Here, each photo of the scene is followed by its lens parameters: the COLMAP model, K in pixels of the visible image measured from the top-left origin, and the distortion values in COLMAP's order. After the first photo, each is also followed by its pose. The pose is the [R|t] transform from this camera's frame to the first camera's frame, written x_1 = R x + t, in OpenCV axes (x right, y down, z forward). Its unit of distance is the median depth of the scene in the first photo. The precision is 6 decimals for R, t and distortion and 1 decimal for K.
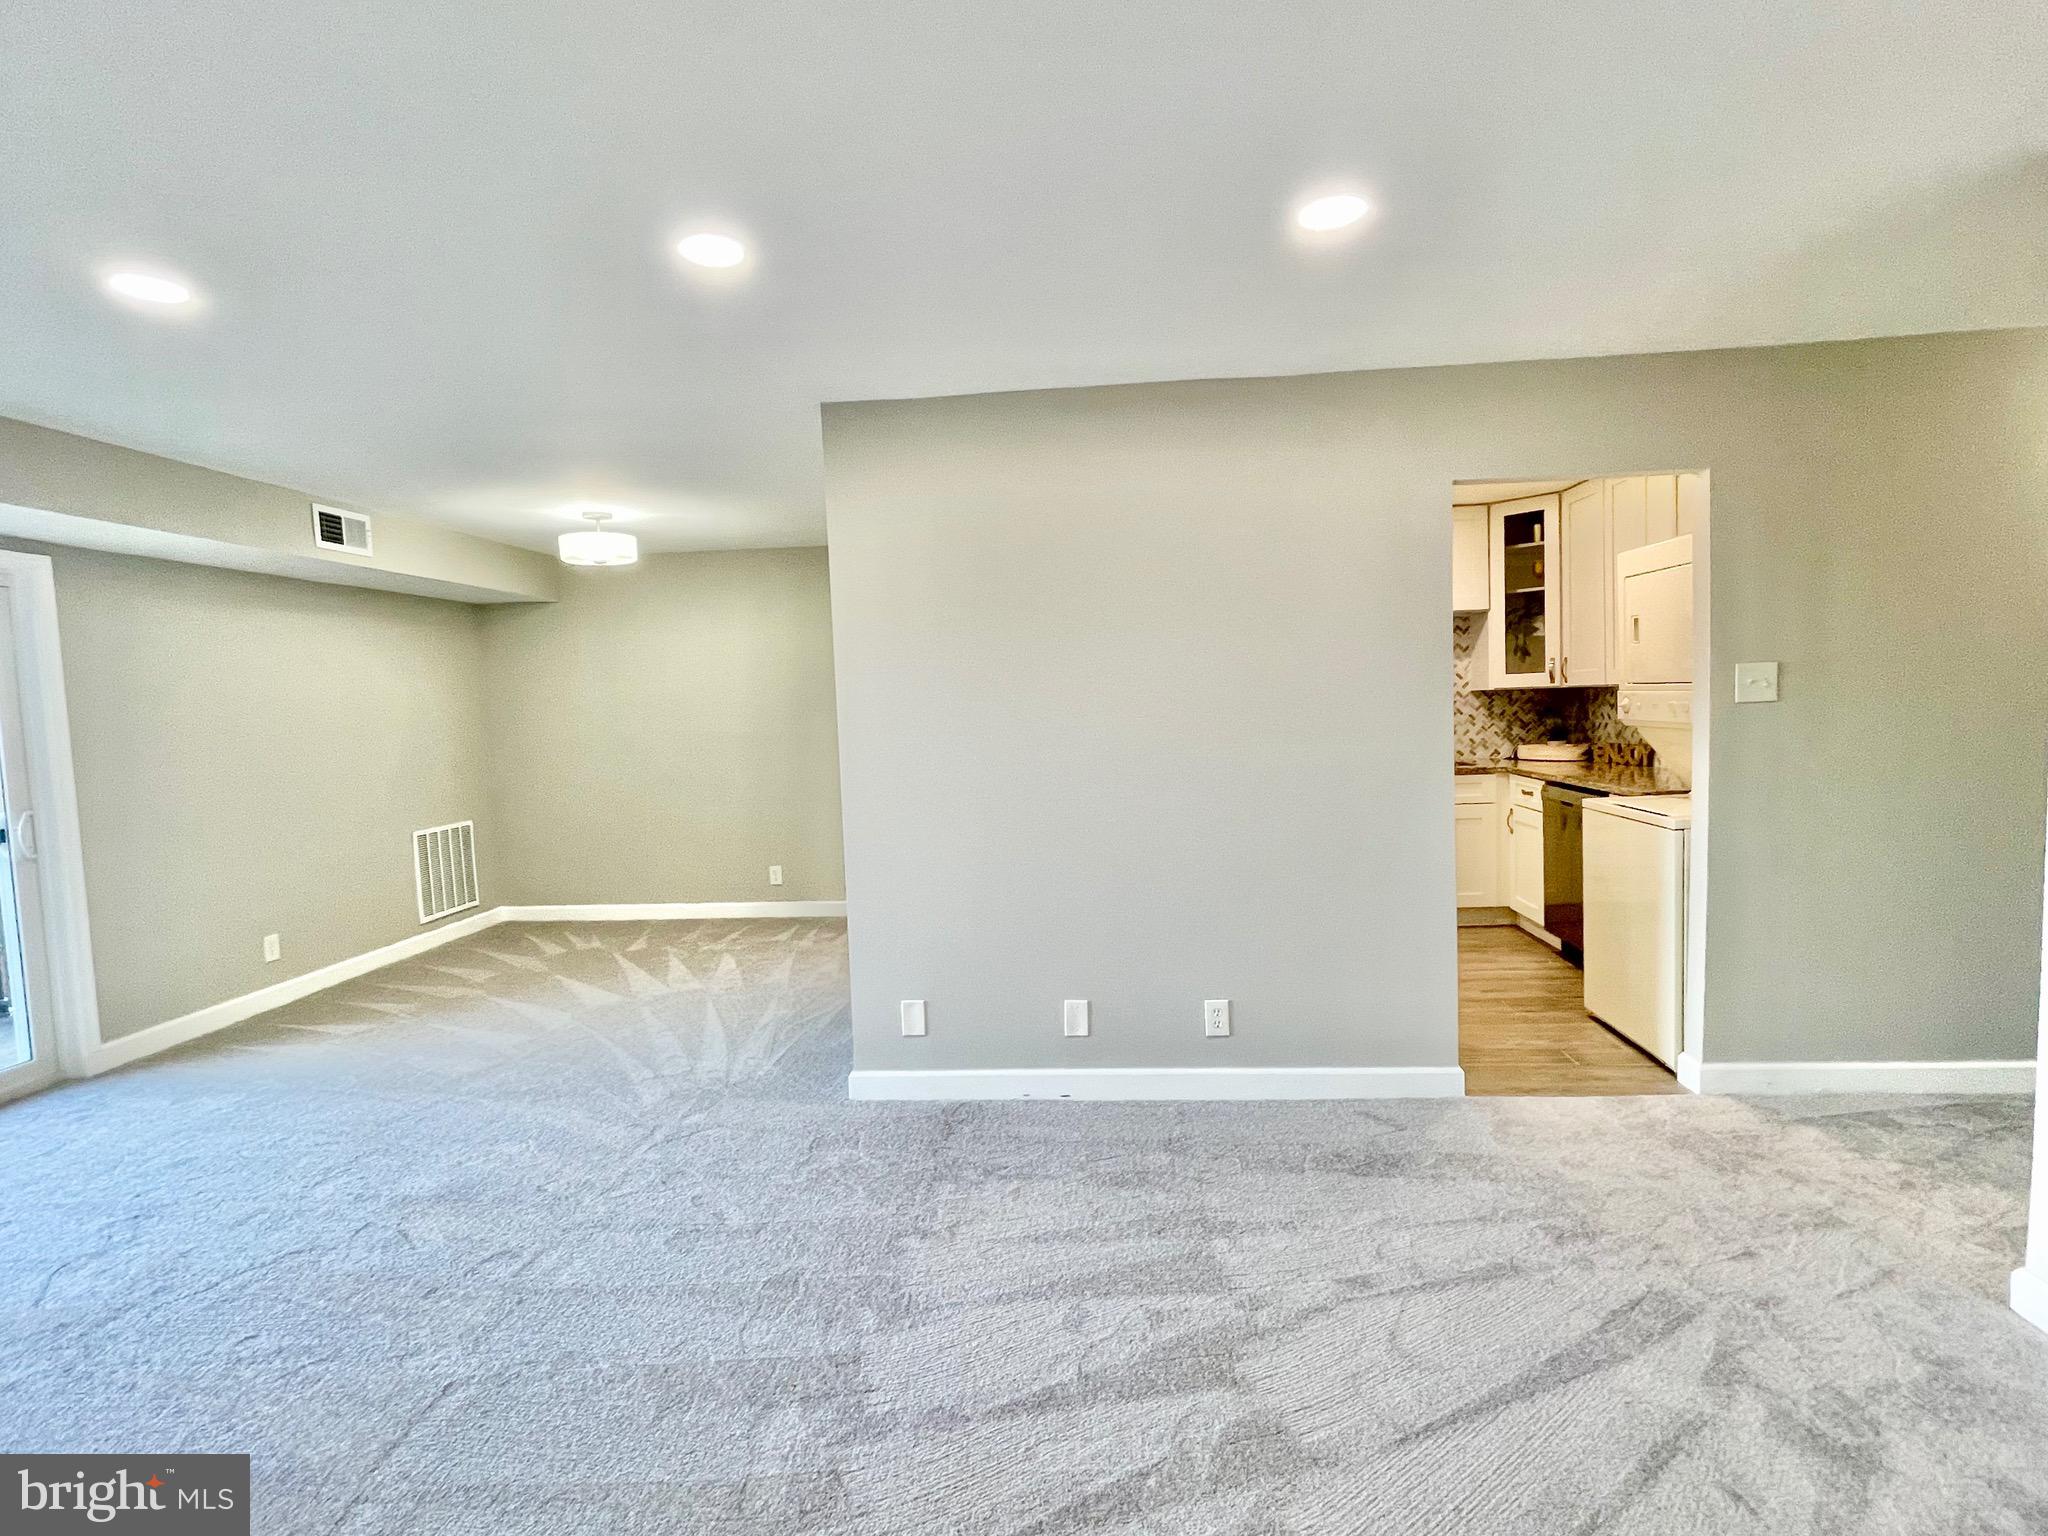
lens RADIAL K [[1003.4, 0, 1031.5], [0, 1003.4, 764.1], [0, 0, 1]] dist [-0.002863, 0.001293]
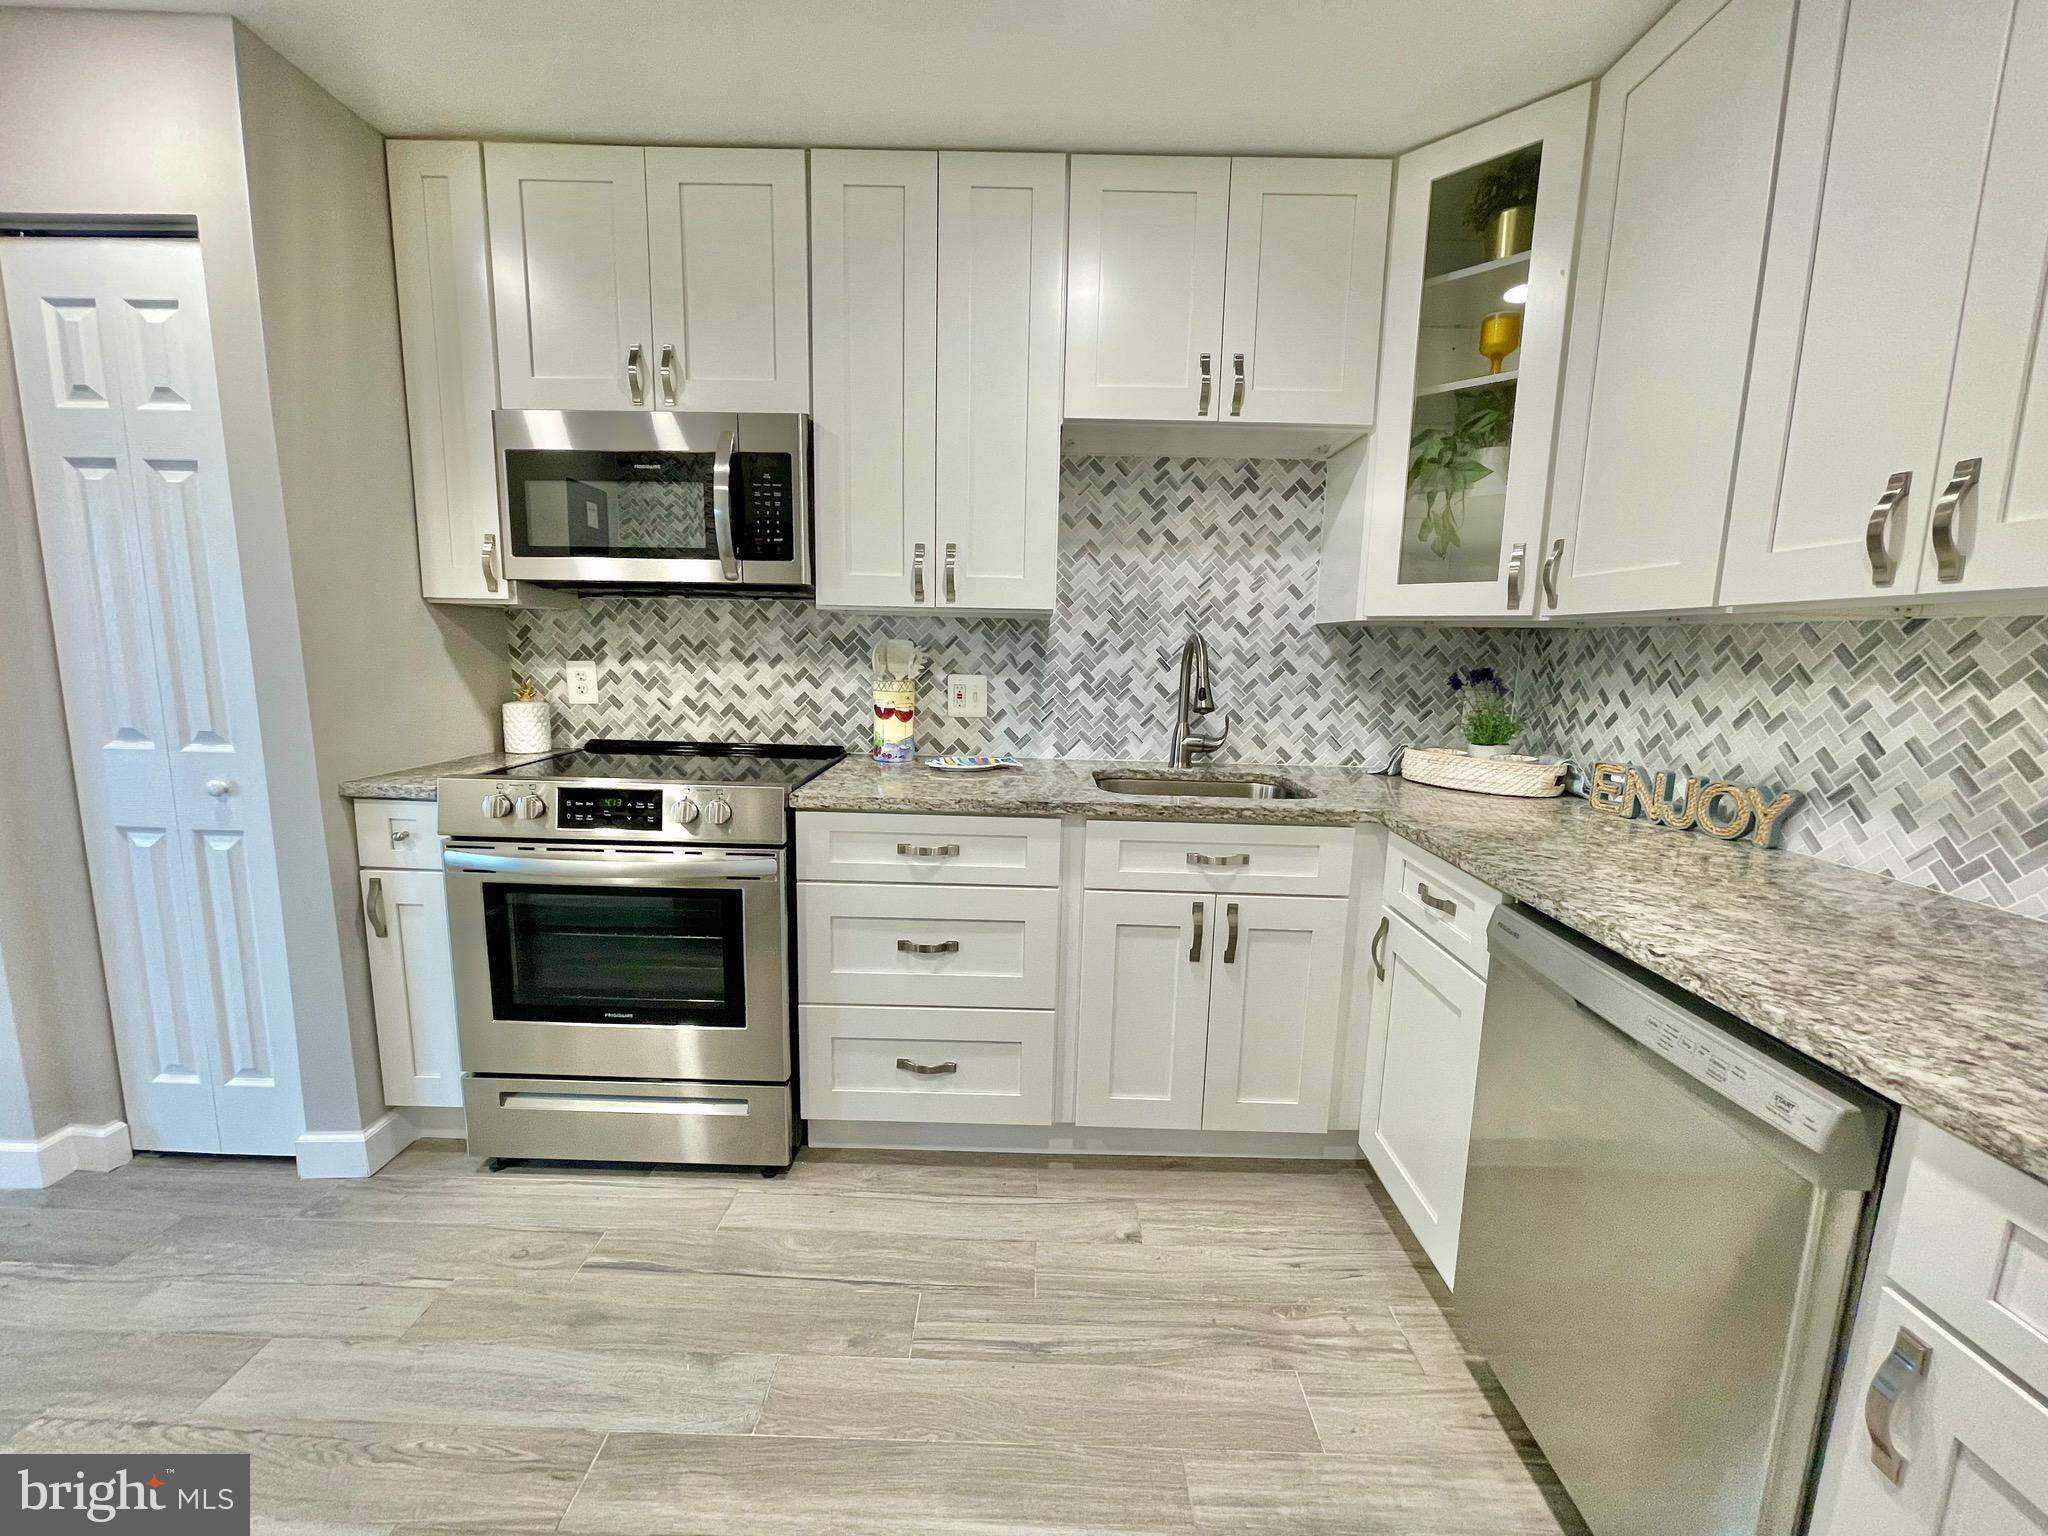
lens RADIAL K [[830.1, 0, 1022.3], [0, 830.1, 767.2], [0, 0, 1]] dist [-0.002525, 0.000153]
pose [[0.996124, 0.051536, 0.071279, 0.351008], [-0.057411, 0.994895, 0.082998, -0.039162], [-0.066637, -0.086769, 0.993997, 0.782413]]
